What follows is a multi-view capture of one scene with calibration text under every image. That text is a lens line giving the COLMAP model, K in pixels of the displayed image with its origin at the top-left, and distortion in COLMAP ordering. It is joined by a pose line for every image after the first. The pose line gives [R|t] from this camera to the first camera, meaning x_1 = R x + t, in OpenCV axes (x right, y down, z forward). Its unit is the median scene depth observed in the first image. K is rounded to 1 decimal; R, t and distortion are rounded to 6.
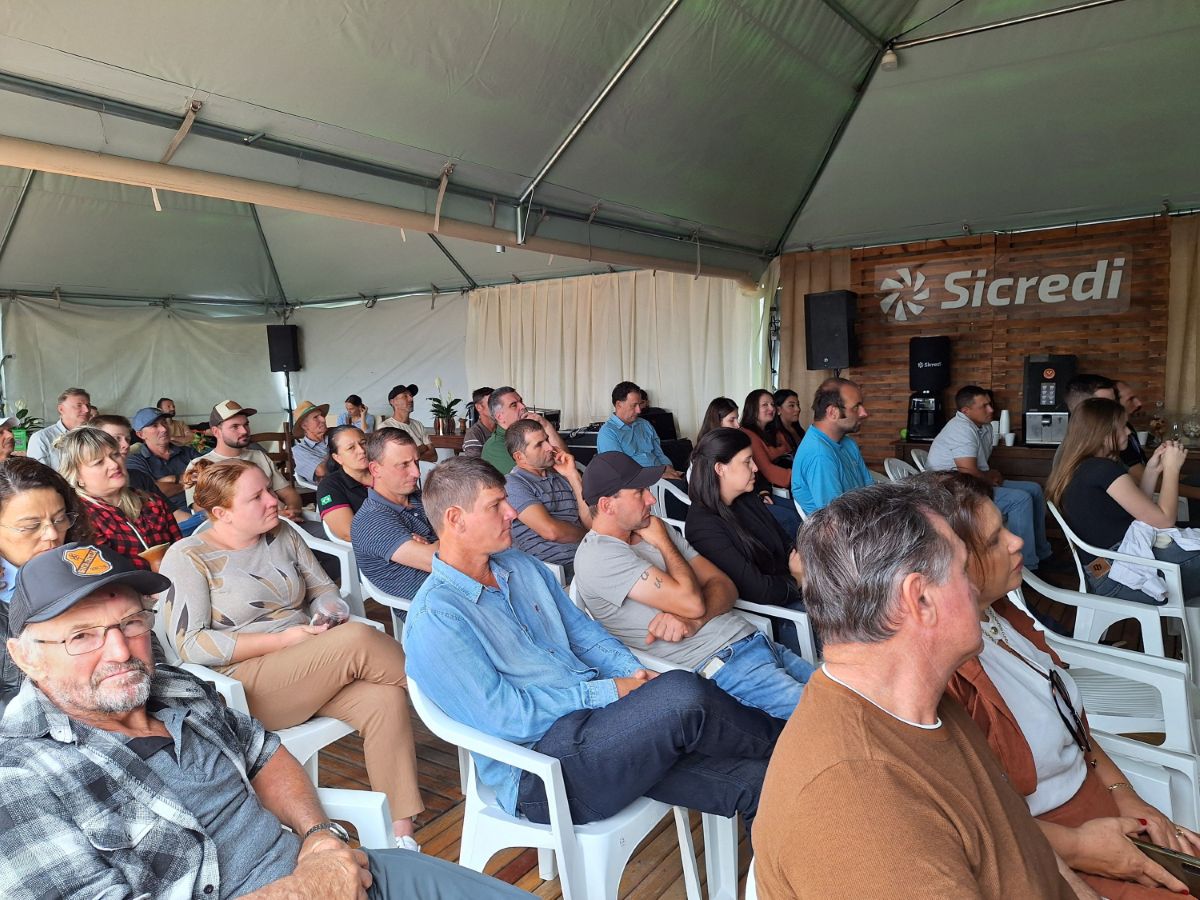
lens RADIAL K [[833.6, 0, 604.3], [0, 833.6, 455.1], [0, 0, 1]] dist [0.046499, -0.044163]
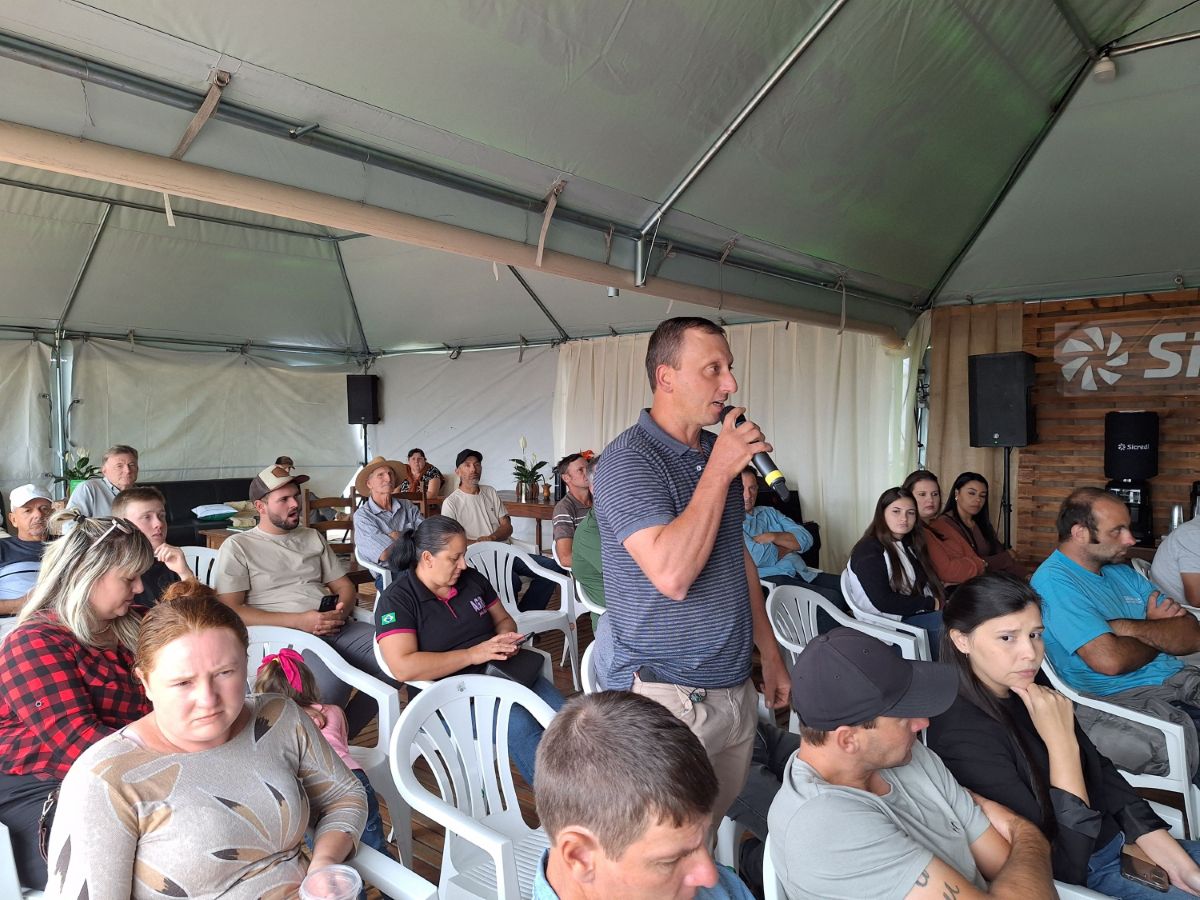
lens RADIAL K [[833.6, 0, 604.9], [0, 833.6, 451.9], [0, 0, 1]] dist [0.046499, -0.044163]
pose [[0.995257, 0.034181, -0.091073, -0.039237], [-0.040196, 0.997072, -0.065046, -0.029864], [0.088583, 0.068398, 0.993718, 0.155390]]
